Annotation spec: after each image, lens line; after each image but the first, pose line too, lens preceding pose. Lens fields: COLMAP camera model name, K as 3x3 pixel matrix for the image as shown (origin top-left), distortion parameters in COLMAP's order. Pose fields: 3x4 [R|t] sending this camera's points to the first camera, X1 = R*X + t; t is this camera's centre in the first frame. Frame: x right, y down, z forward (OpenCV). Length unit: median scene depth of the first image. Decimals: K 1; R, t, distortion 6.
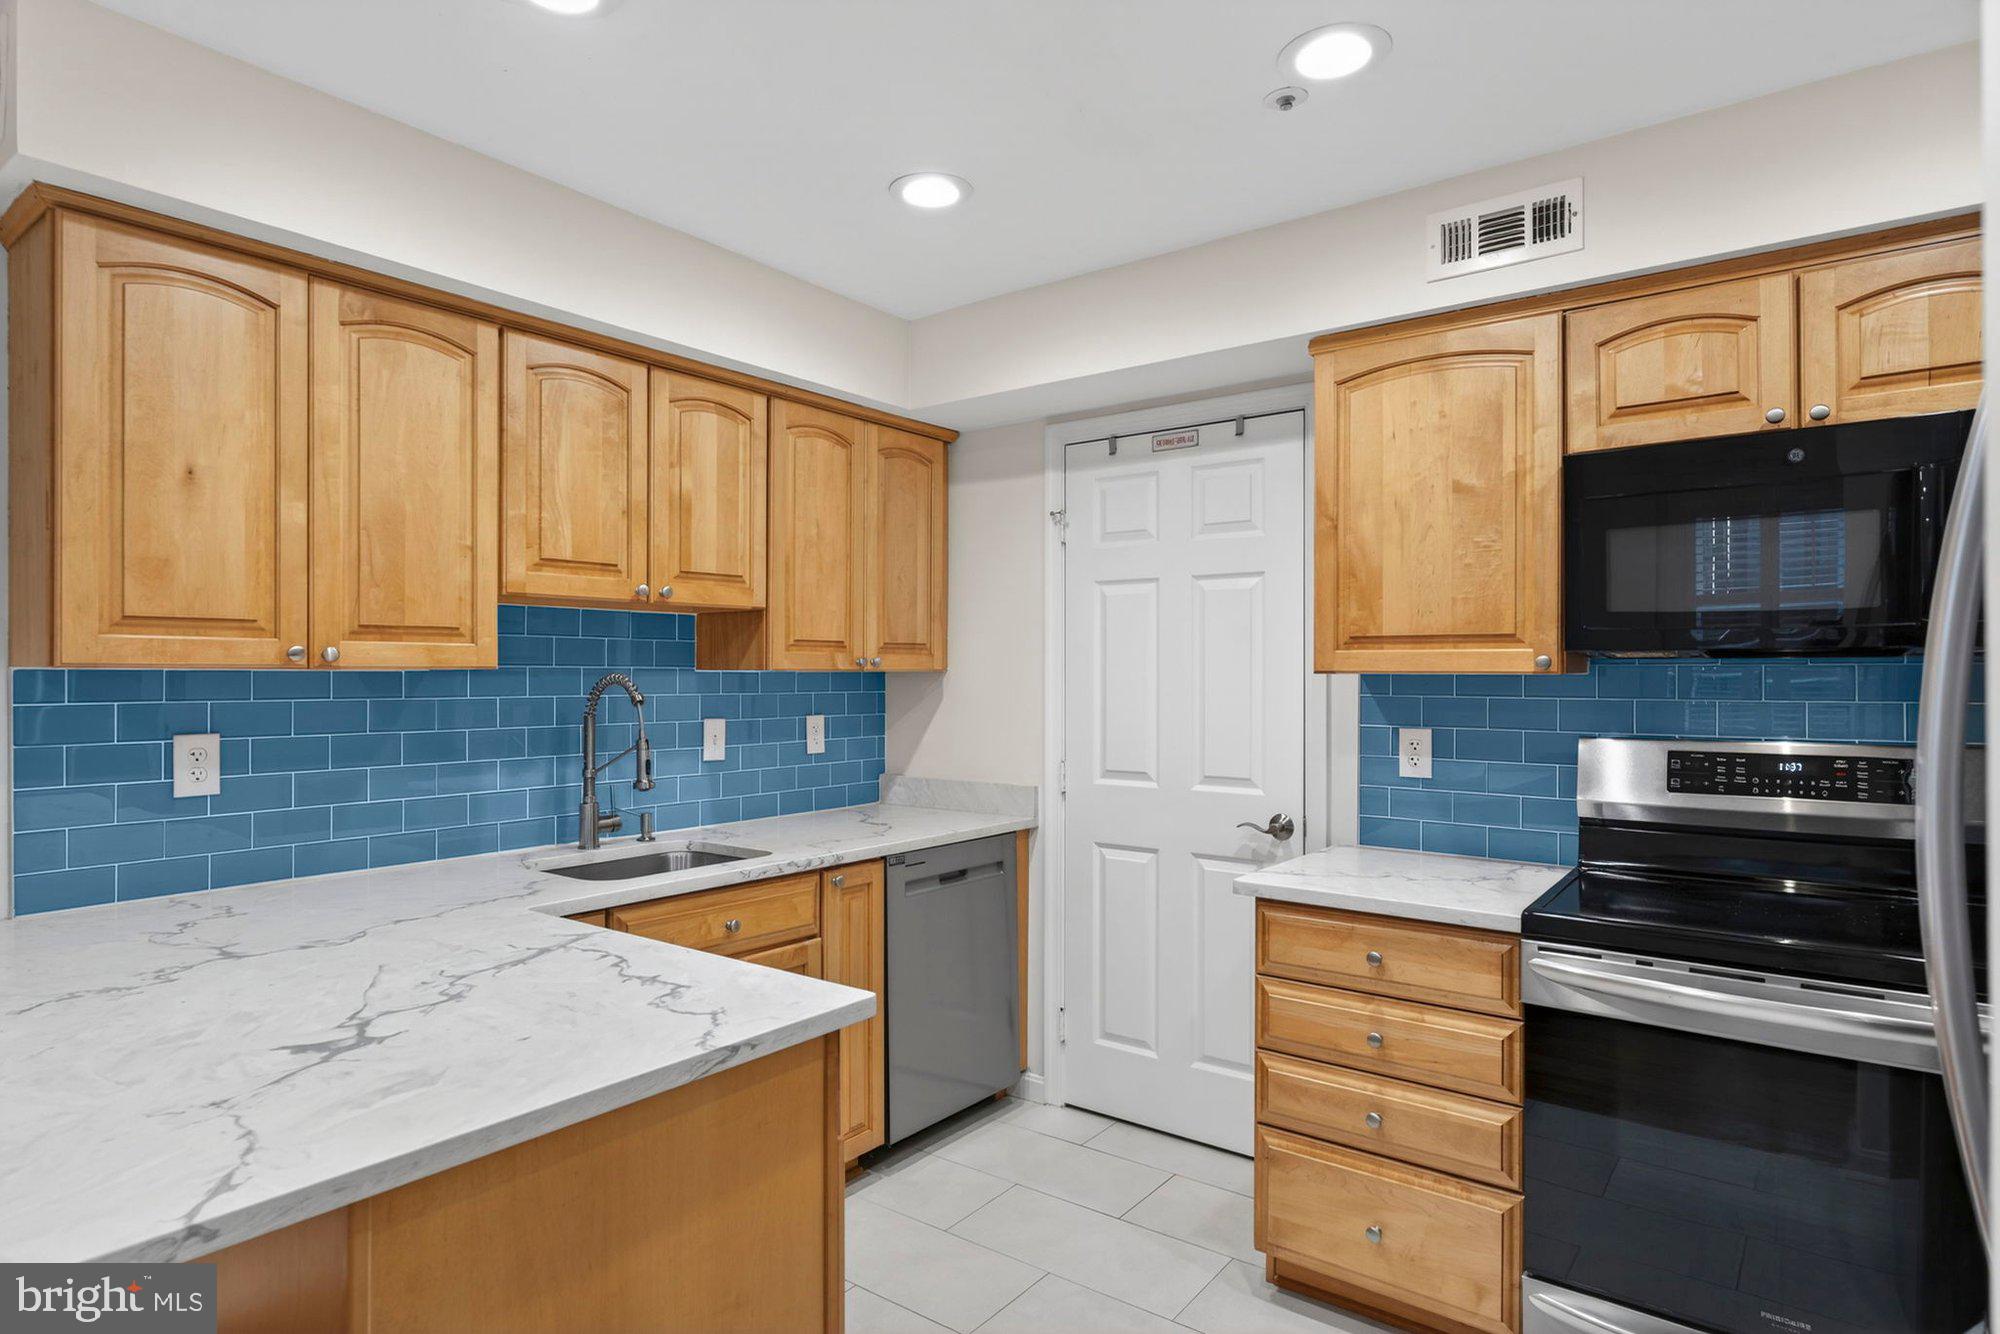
lens RADIAL K [[1088.4, 0, 980.0], [0, 1088.4, 685.1], [0, 0, 1]] dist [-0.010438, 0.006735]
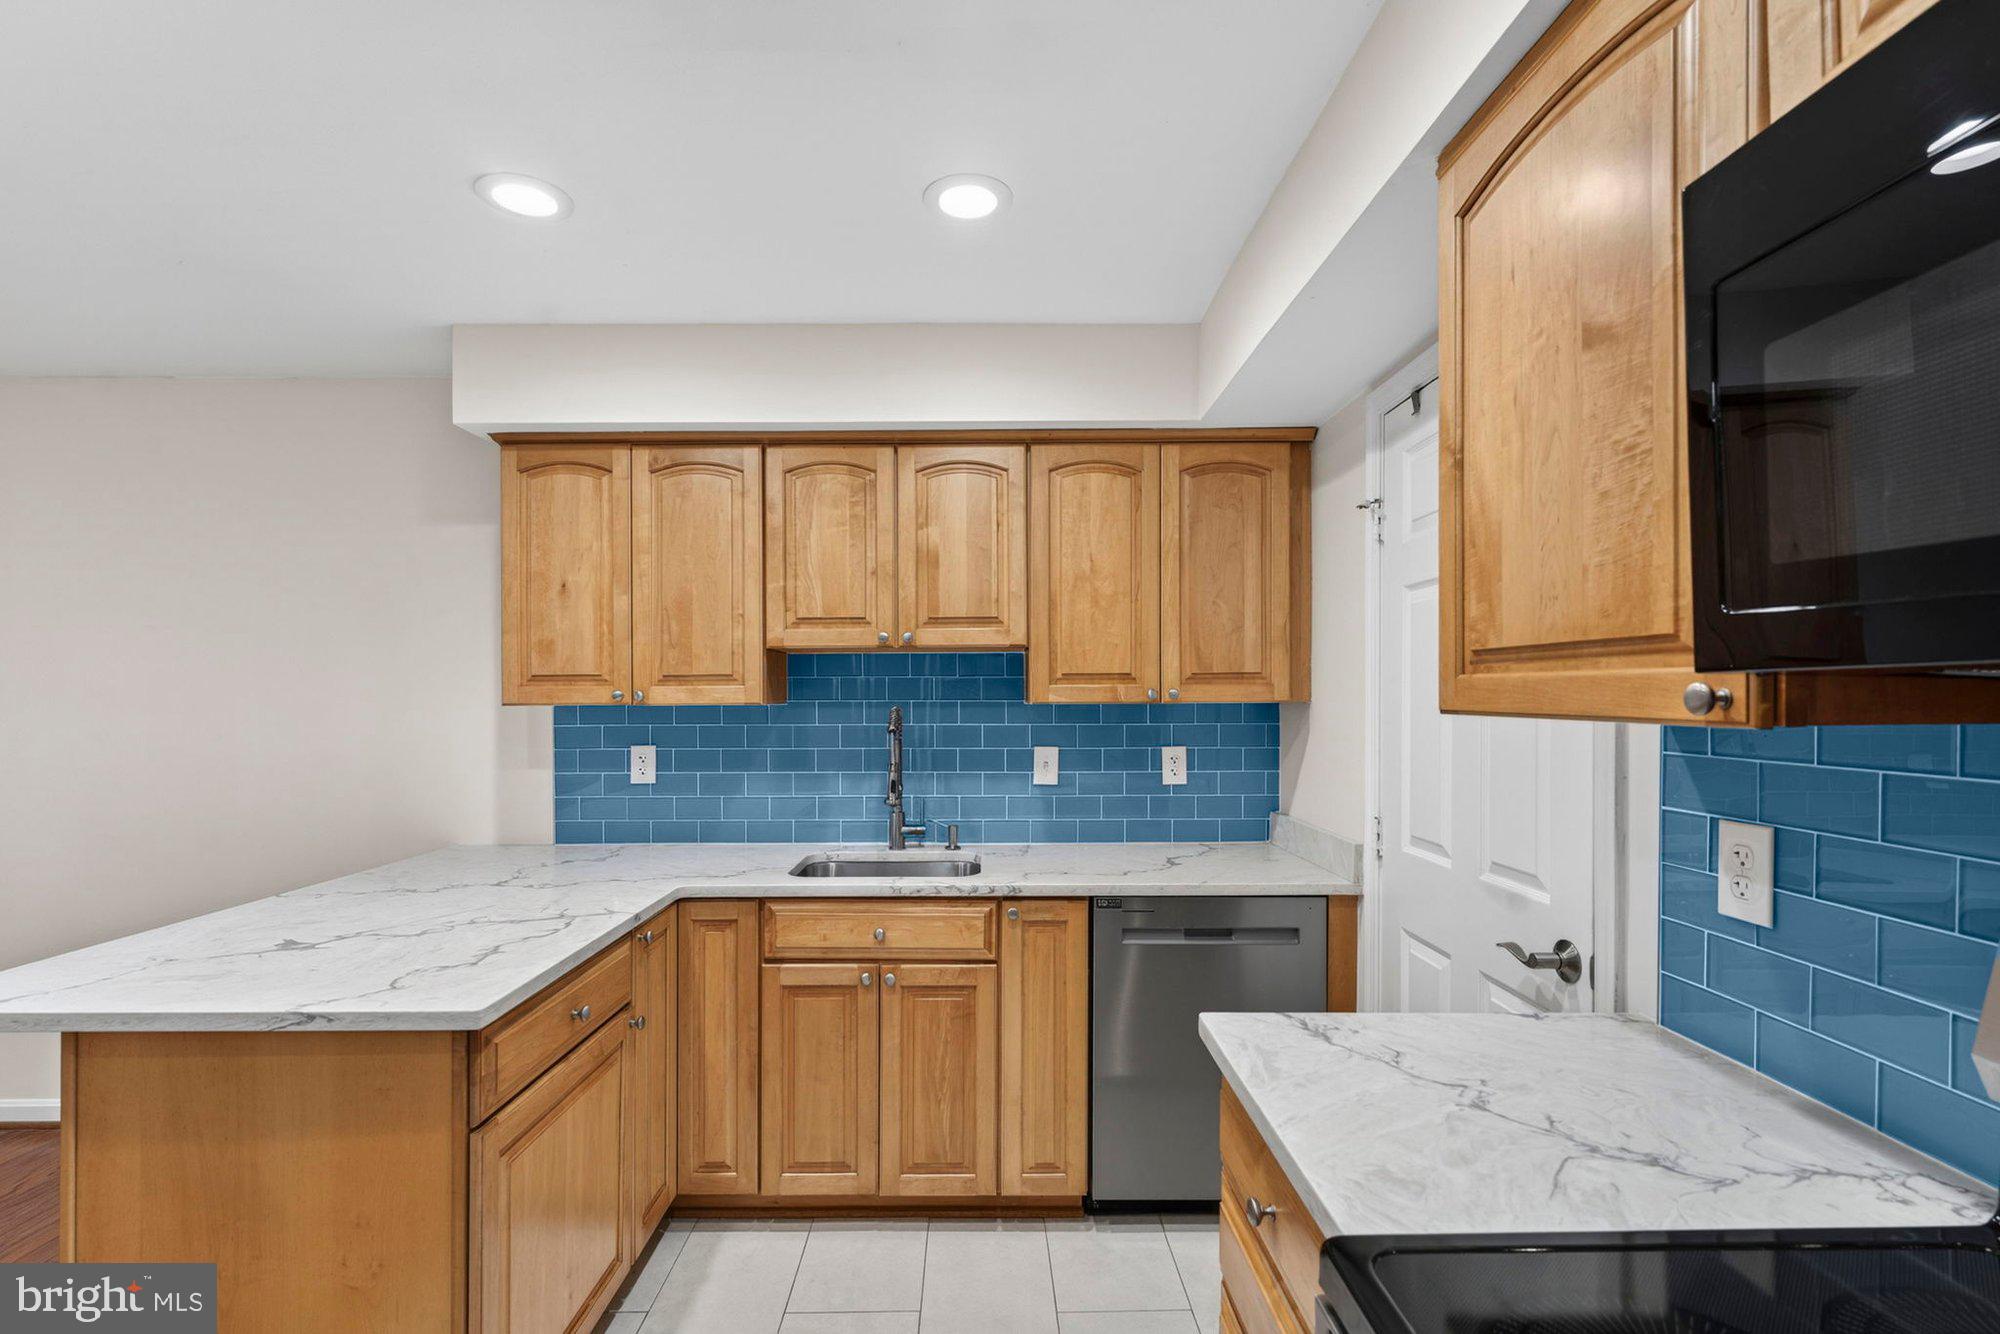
lens RADIAL K [[894.4, 0, 992.0], [0, 894.4, 715.8], [0, 0, 1]] dist [-0.003879, 0.000161]
pose [[0.617351, 0.013049, -0.786580, 0.569946], [-0.003629, 0.999899, 0.013740, -0.016454], [0.786680, -0.005628, 0.617336, 0.525218]]
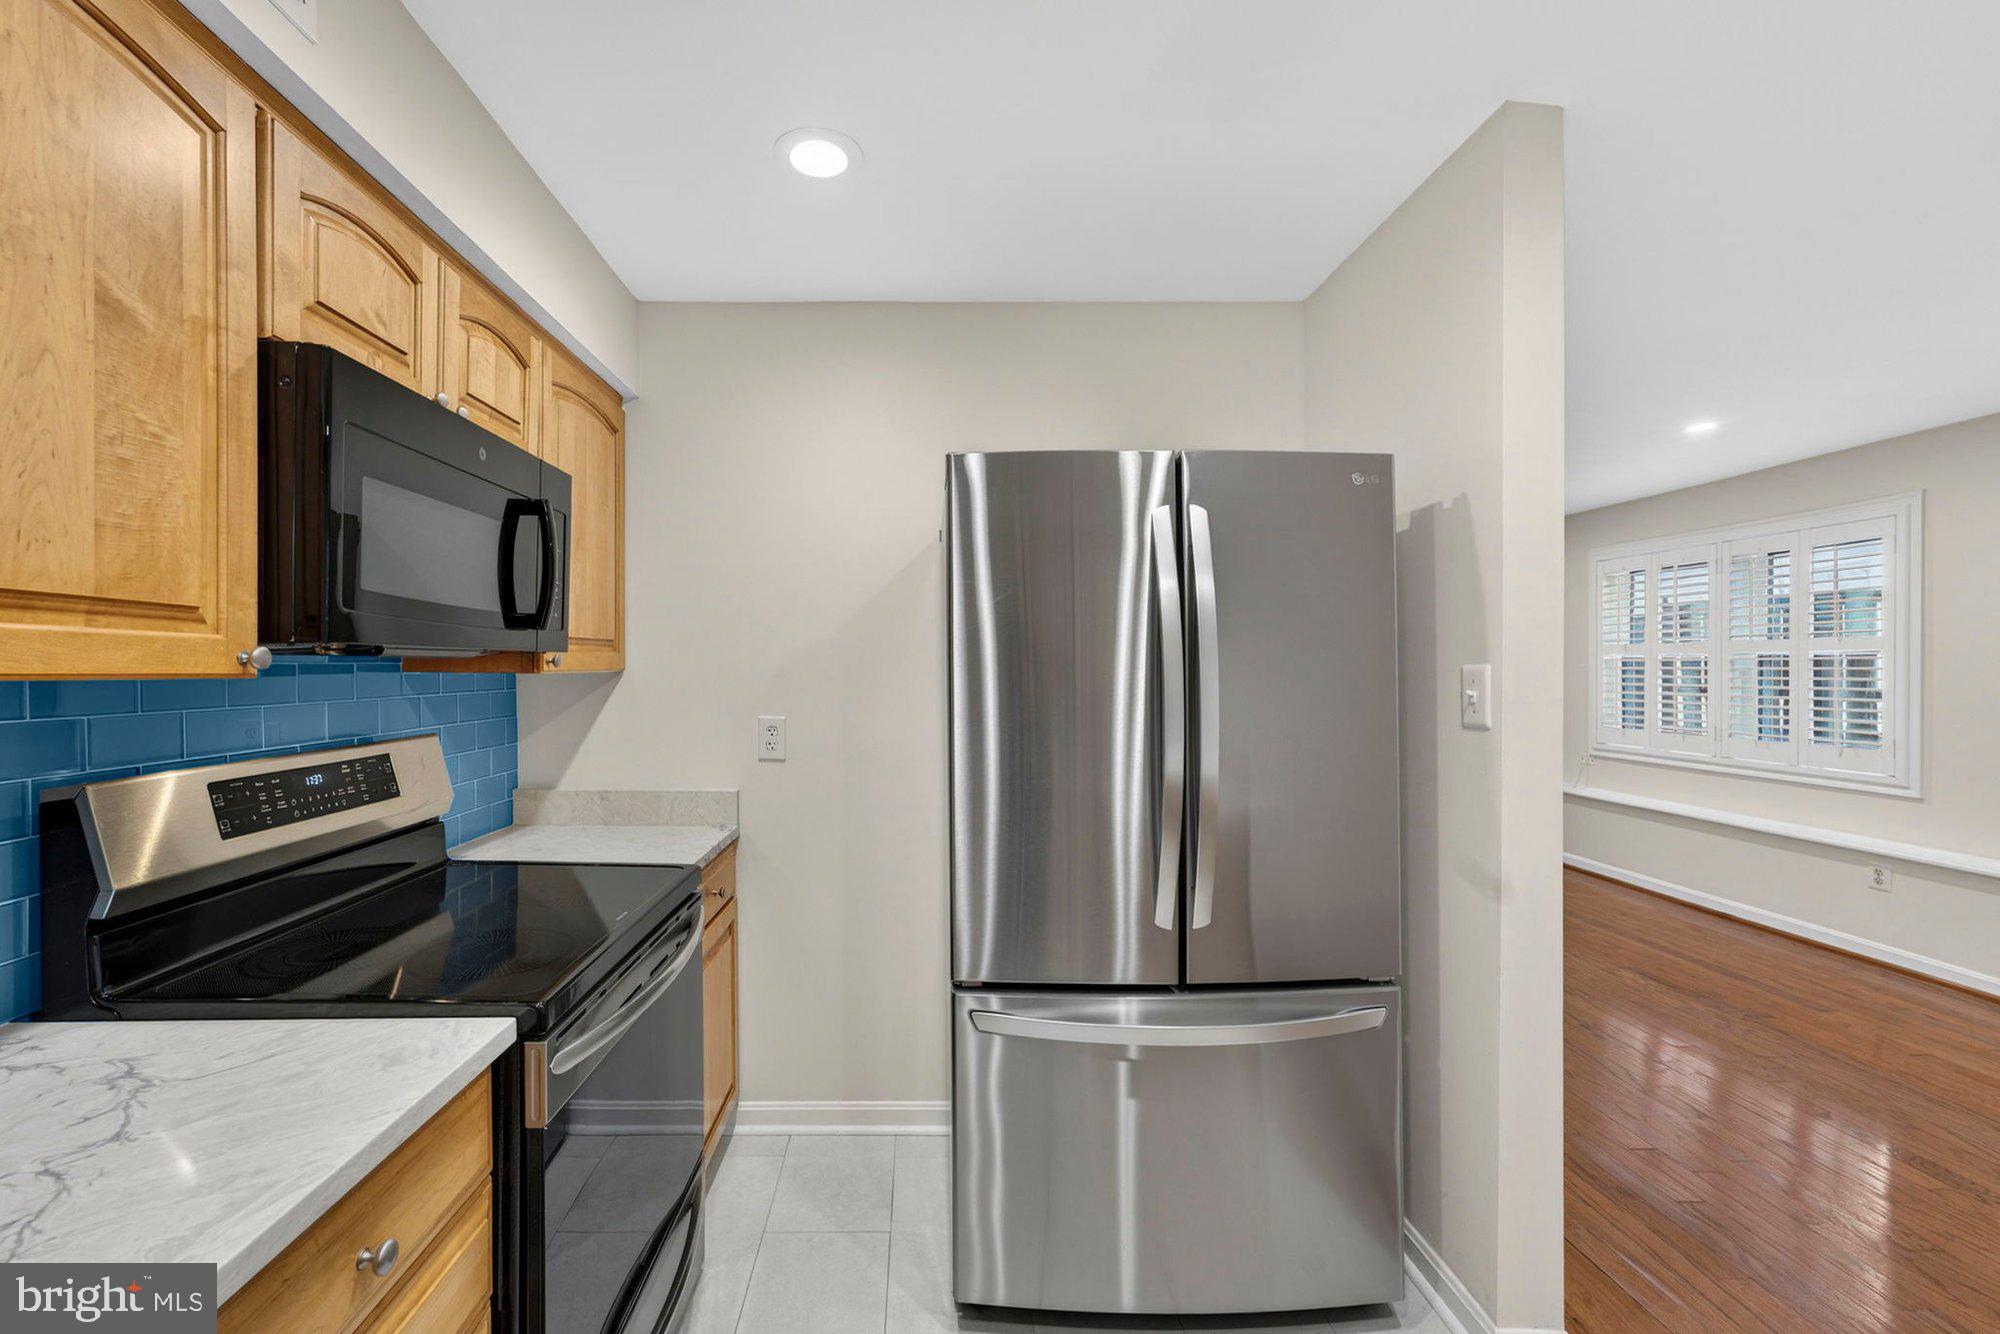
lens RADIAL K [[817.6, 0, 961.8], [0, 817.6, 679.1], [0, 0, 1]] dist [-0.003471, 0.001131]
pose [[-0.620419, -0.017636, 0.784072, -0.081791], [-0.010861, 0.999844, 0.013895, -0.018771], [-0.784196, 0.000105, -0.620514, 0.894972]]
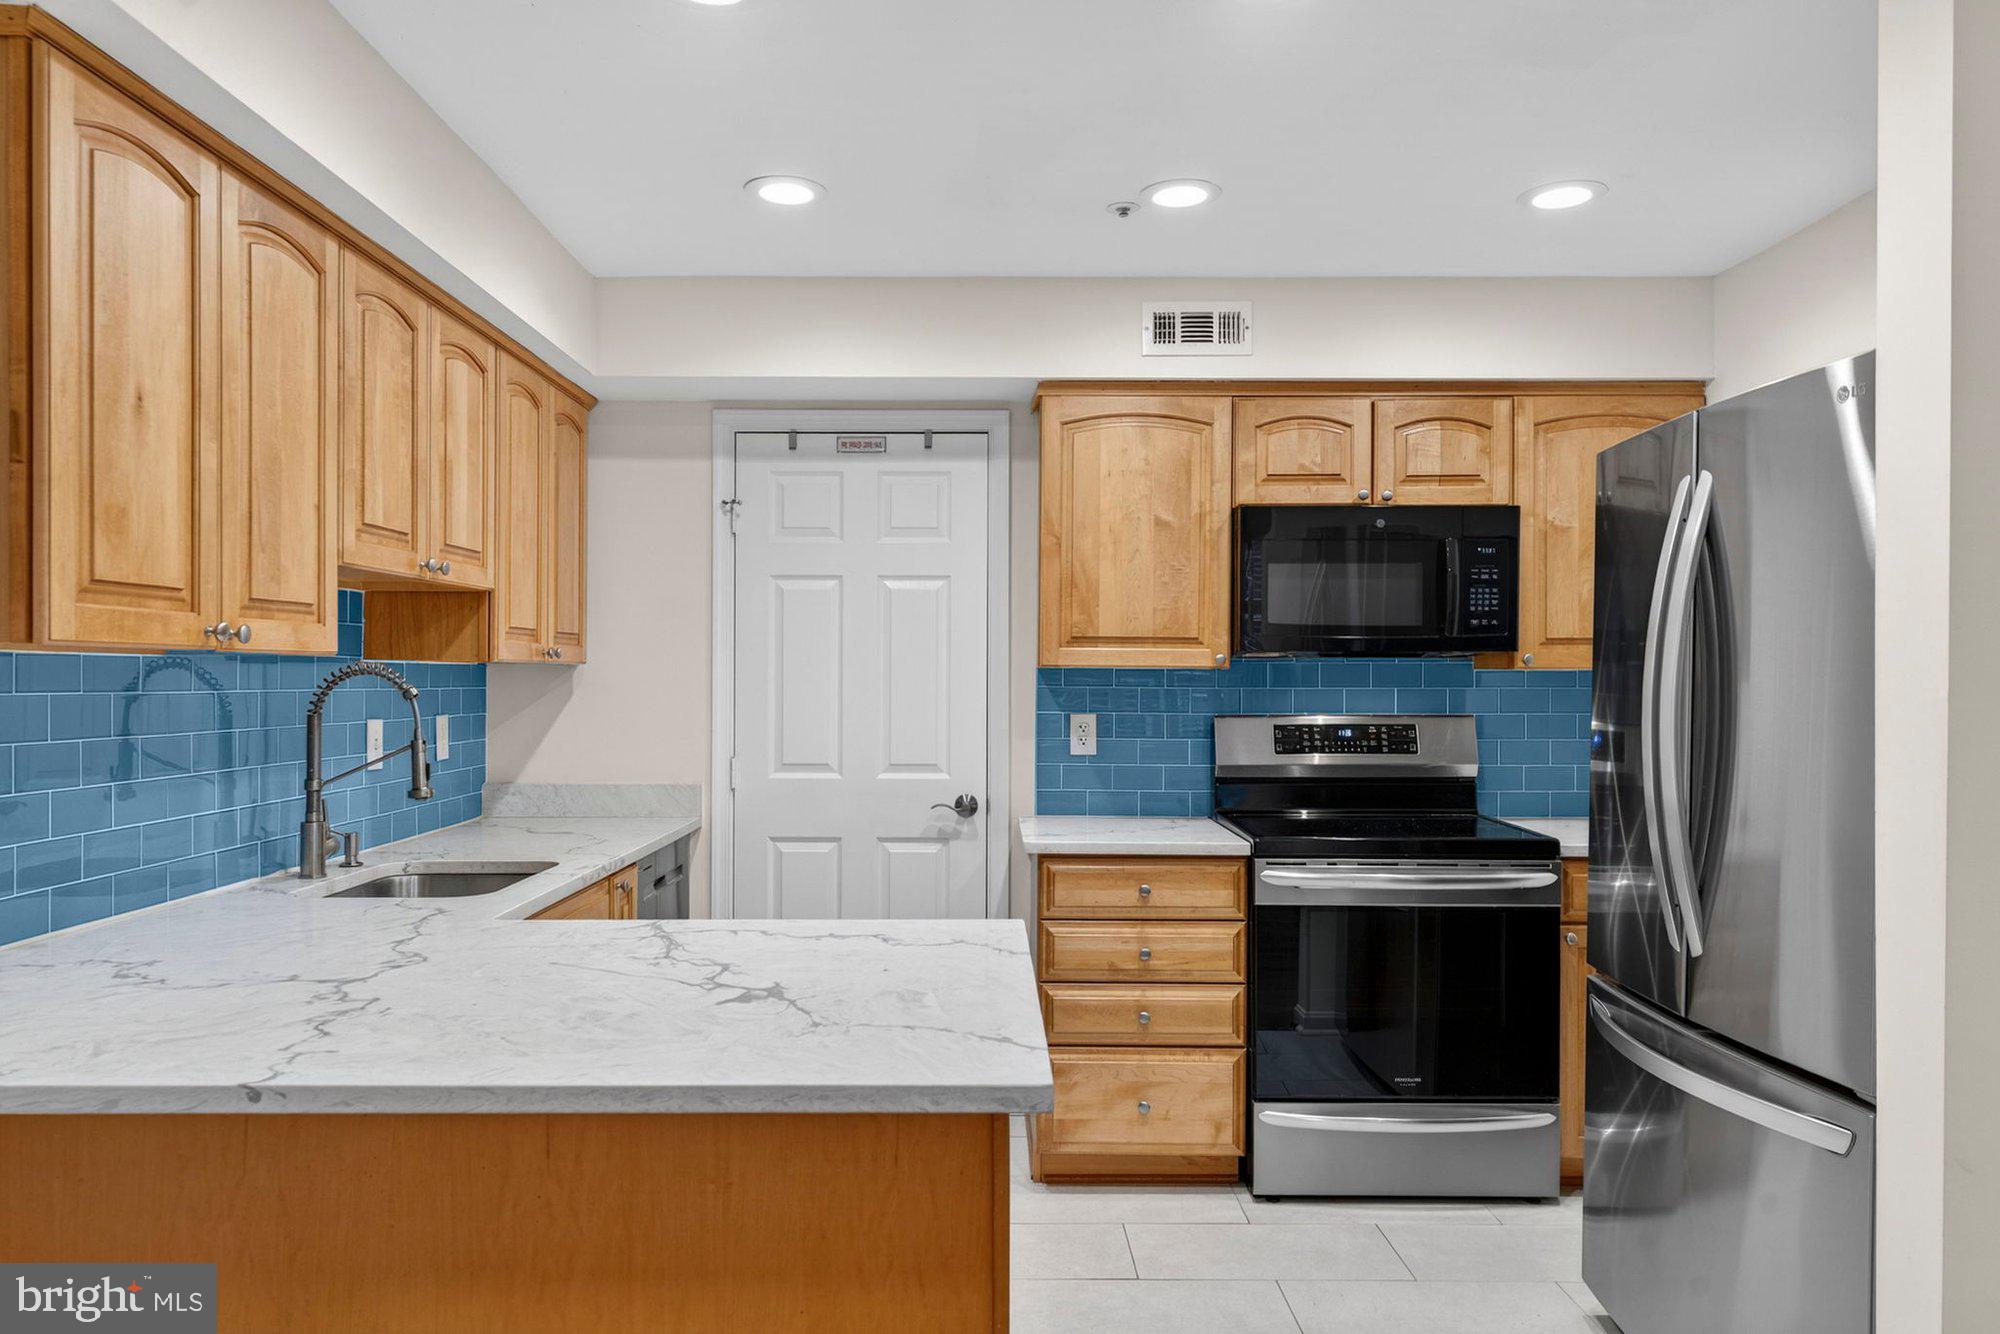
lens RADIAL K [[1323.5, 0, 975.4], [0, 1323.5, 700.4], [0, 0, 1]] dist [0.007535, -0.001872]
pose [[0.797112, -0.008390, 0.603773, -0.643818], [0.003562, 0.999951, 0.009192, 0.012354], [-0.603821, -0.005176, 0.797103, -0.102788]]
